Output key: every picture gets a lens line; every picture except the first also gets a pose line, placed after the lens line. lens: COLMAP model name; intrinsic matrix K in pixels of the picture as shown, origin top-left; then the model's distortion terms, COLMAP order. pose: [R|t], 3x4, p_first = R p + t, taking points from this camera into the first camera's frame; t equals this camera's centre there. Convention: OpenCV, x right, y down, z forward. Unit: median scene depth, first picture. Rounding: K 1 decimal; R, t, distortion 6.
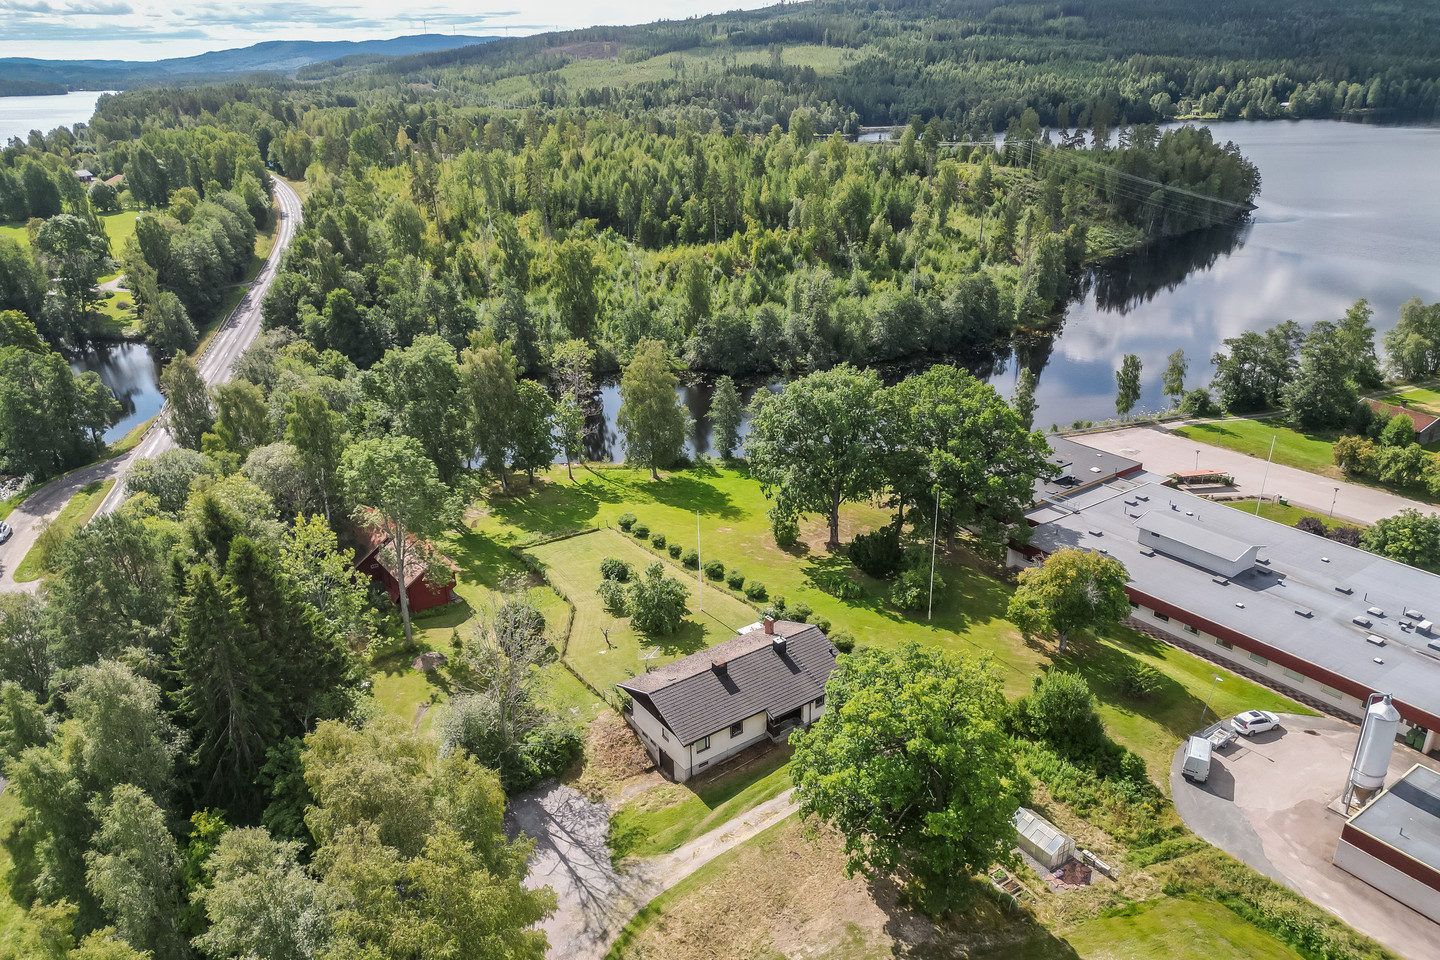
lens RADIAL K [[1005.5, 0, 718.7], [0, 1005.5, 503.5], [0, 0, 1]] dist [0.086502, -0.086225]
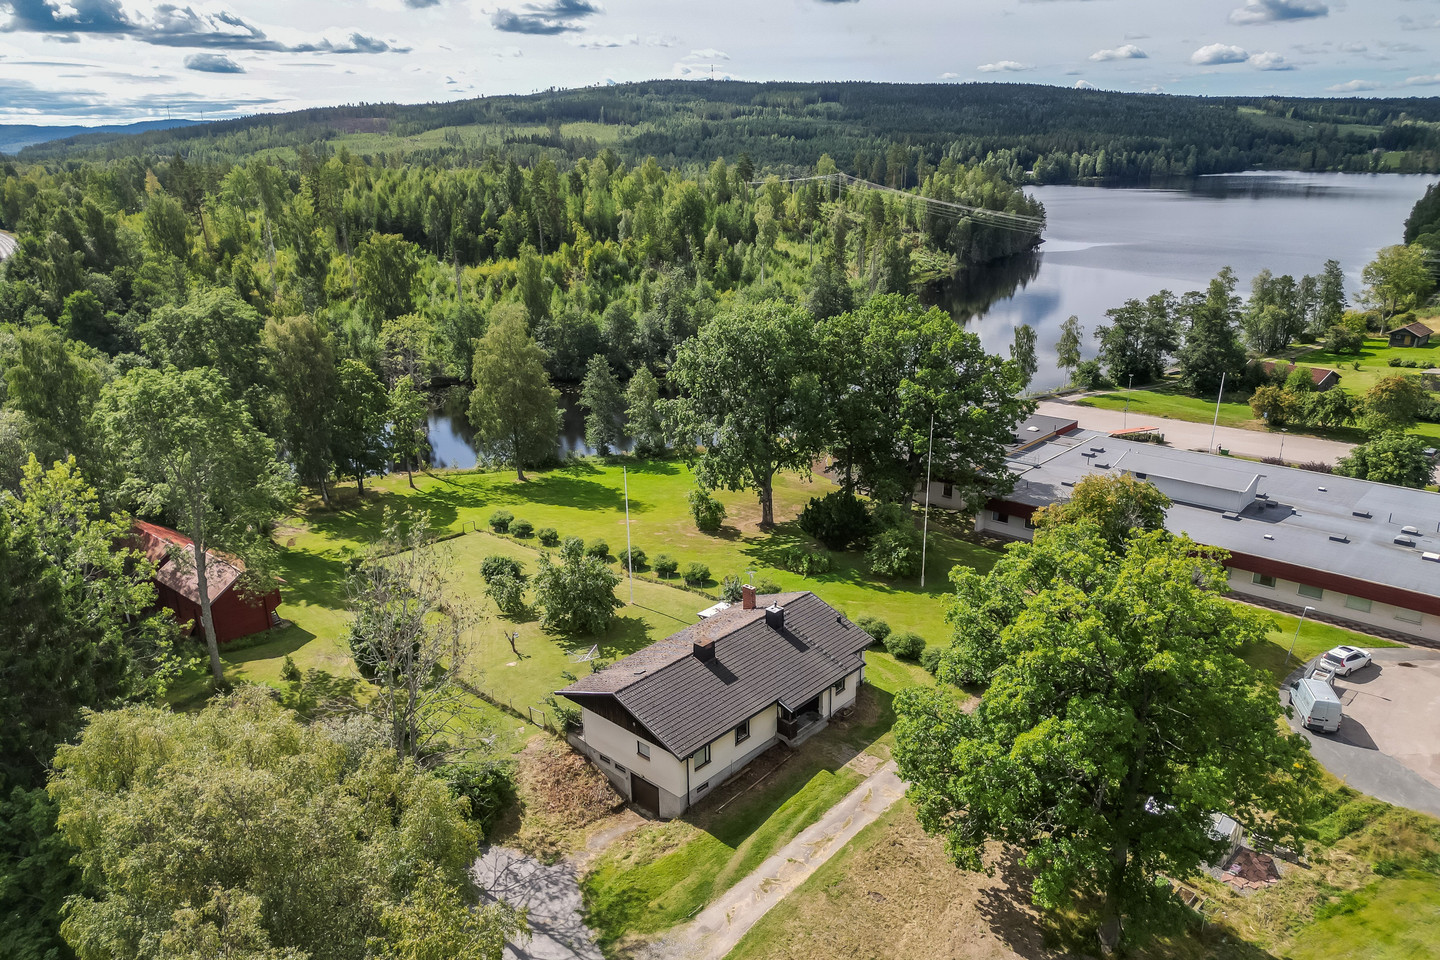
lens RADIAL K [[1008.6, 0, 717.5], [0, 1008.6, 505.1], [0, 0, 1]] dist [0.072421, -0.064676]
pose [[0.978227, -0.066203, 0.196697, -0.077842], [0.080865, 0.994439, -0.067462, 0.070008], [-0.191137, 0.081899, 0.978141, 0.188816]]
